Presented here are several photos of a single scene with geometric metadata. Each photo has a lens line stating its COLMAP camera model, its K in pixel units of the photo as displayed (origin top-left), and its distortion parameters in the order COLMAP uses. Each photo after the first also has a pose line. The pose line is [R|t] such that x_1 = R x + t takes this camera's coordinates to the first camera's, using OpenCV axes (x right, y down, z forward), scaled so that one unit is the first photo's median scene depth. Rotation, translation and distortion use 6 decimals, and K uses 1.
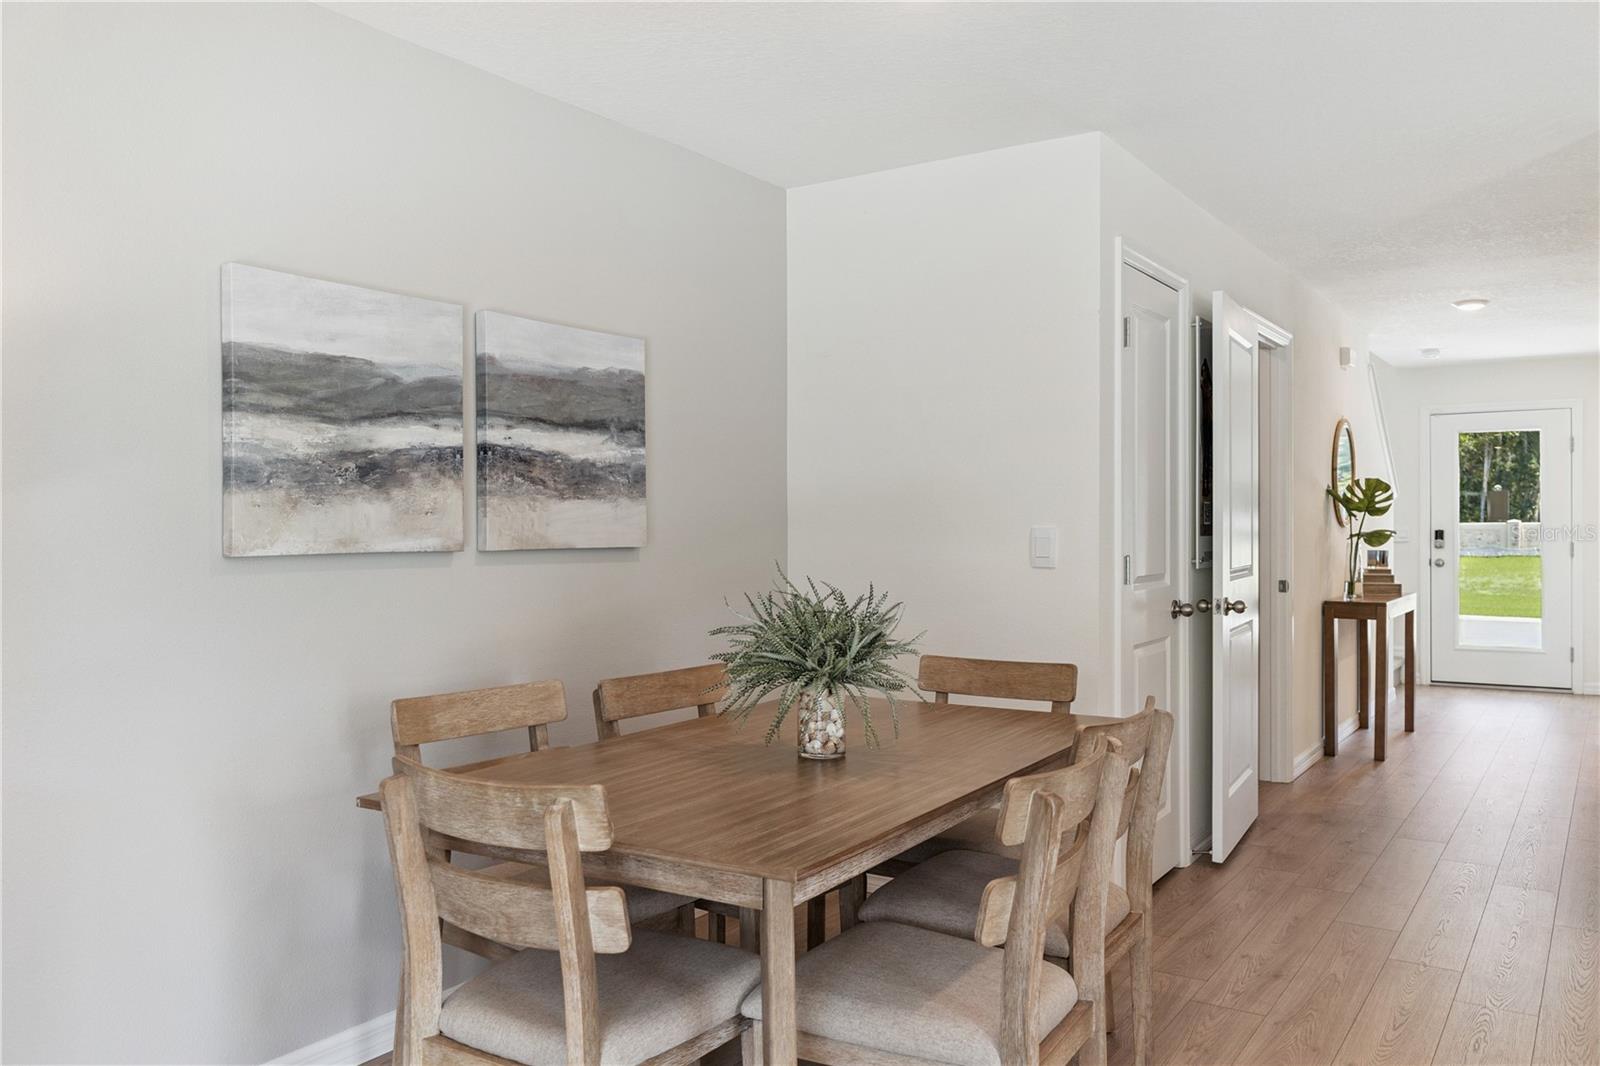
lens RADIAL K [[1217.3, 0, 800.0], [0, 1217.3, 533.0], [0, 0, 1]] dist [0.004445, 0.000960]
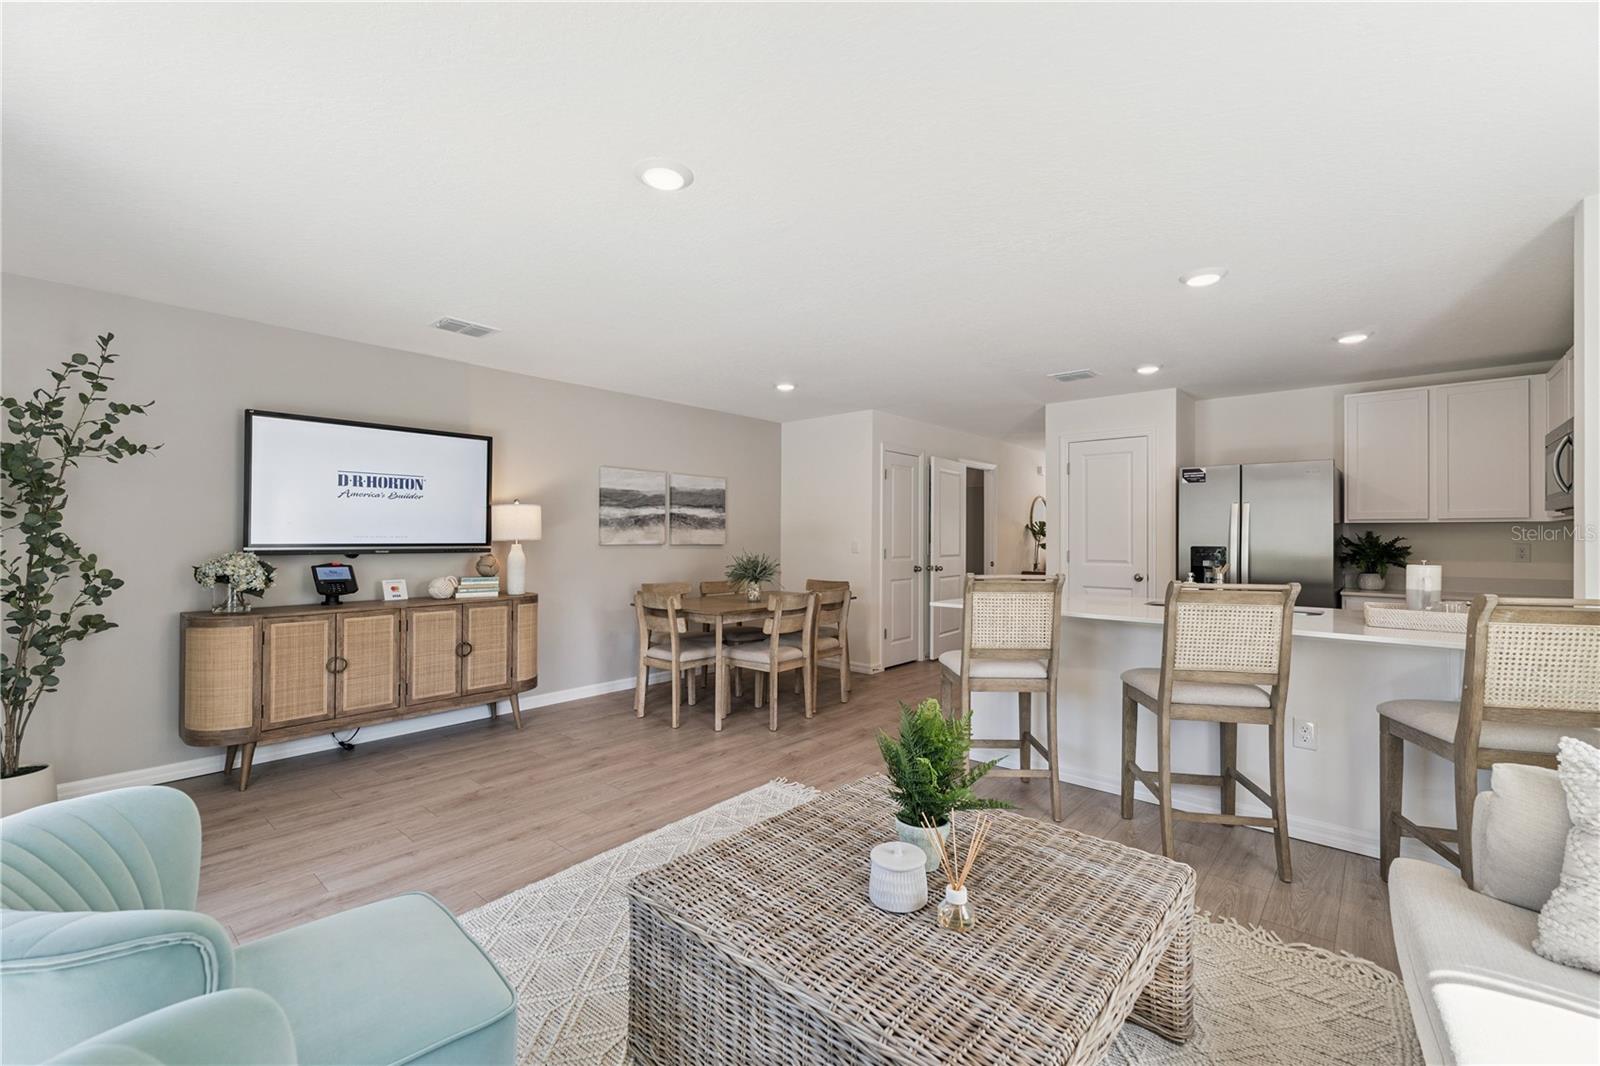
lens RADIAL K [[664.7, 0, 800.0], [0, 664.7, 533.0], [0, 0, 1]] dist [-0.001436, 0.000123]
pose [[0.990634, 0.007095, -0.136359, 0.344113], [-0.009322, 0.999833, -0.015701, 0.007921], [0.136225, 0.016825, 0.990535, -0.775624]]
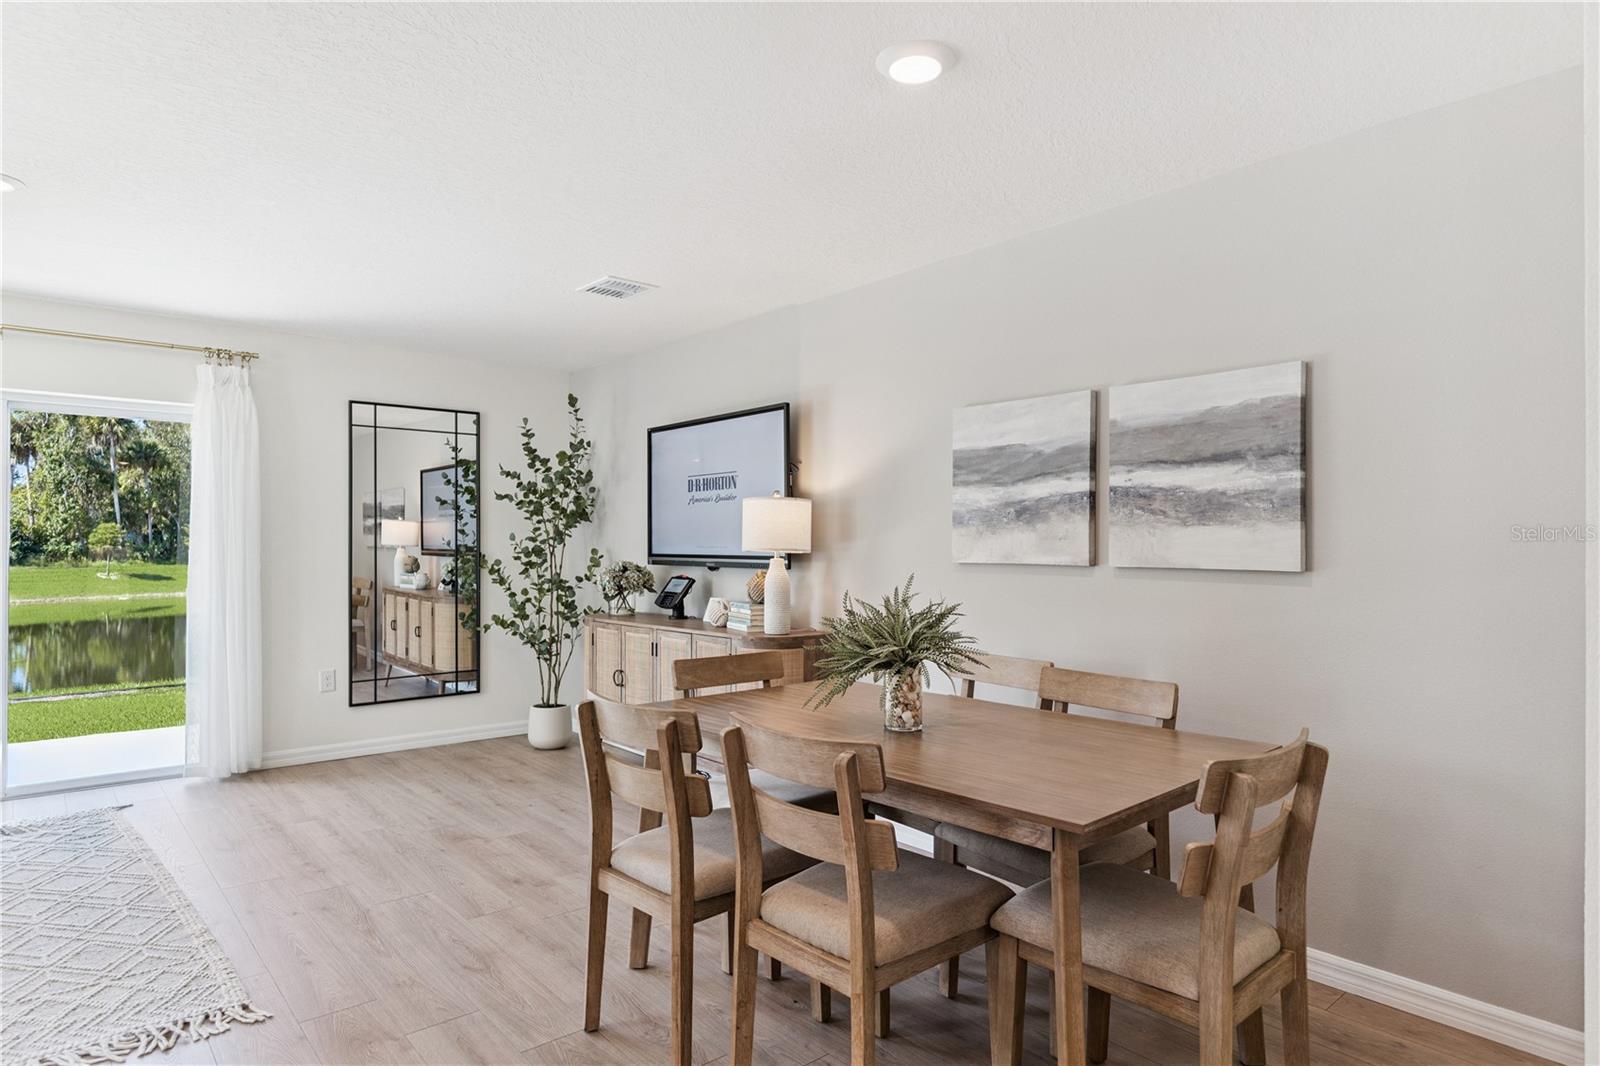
lens RADIAL K [[894.2, 0, 800.0], [0, 894.2, 533.0], [0, 0, 1]] dist [-0.017097, -0.000321]
pose [[-0.258472, -0.005016, -0.966006, 0.772000], [-0.006780, 0.999971, -0.003379, -0.016700], [0.965995, 0.005676, -0.258499, 0.920612]]
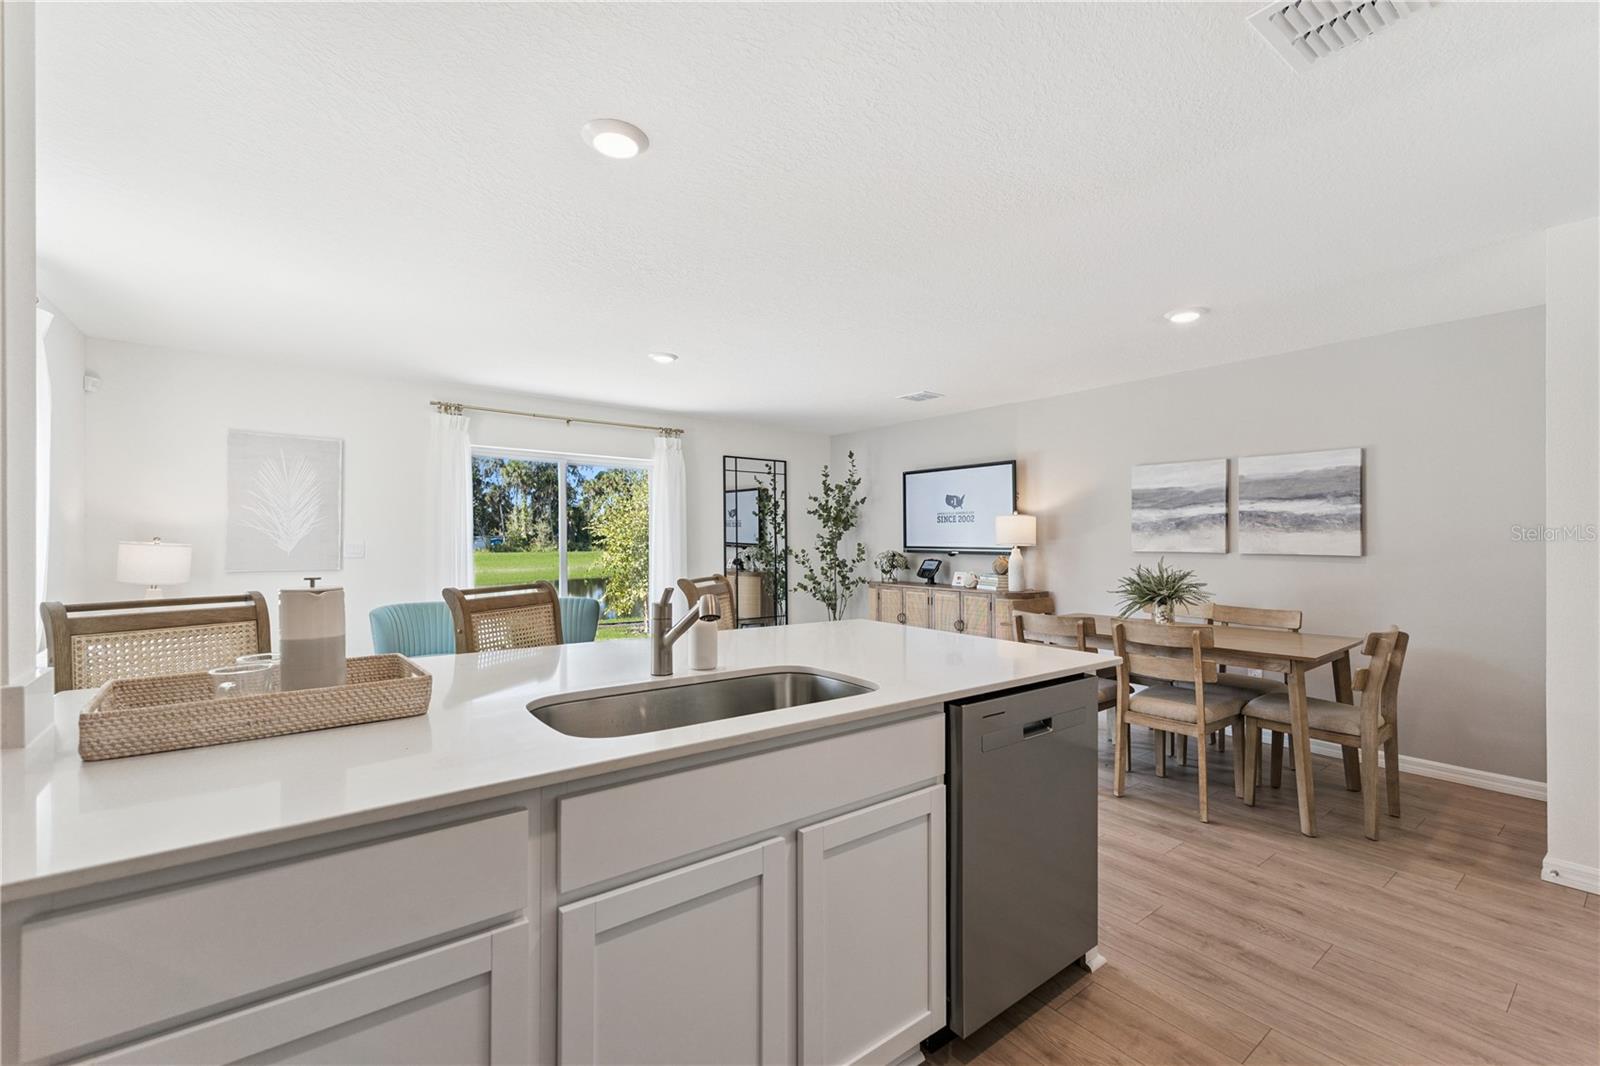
lens RADIAL K [[664.7, 0, 800.0], [0, 664.7, 533.0], [0, 0, 1]] dist [-0.001436, 0.000123]
pose [[-0.313989, -0.002713, -0.949423, 1.318571], [-0.008052, 0.999968, -0.000194, -0.020270], [0.949392, 0.007584, -0.314001, 0.568714]]
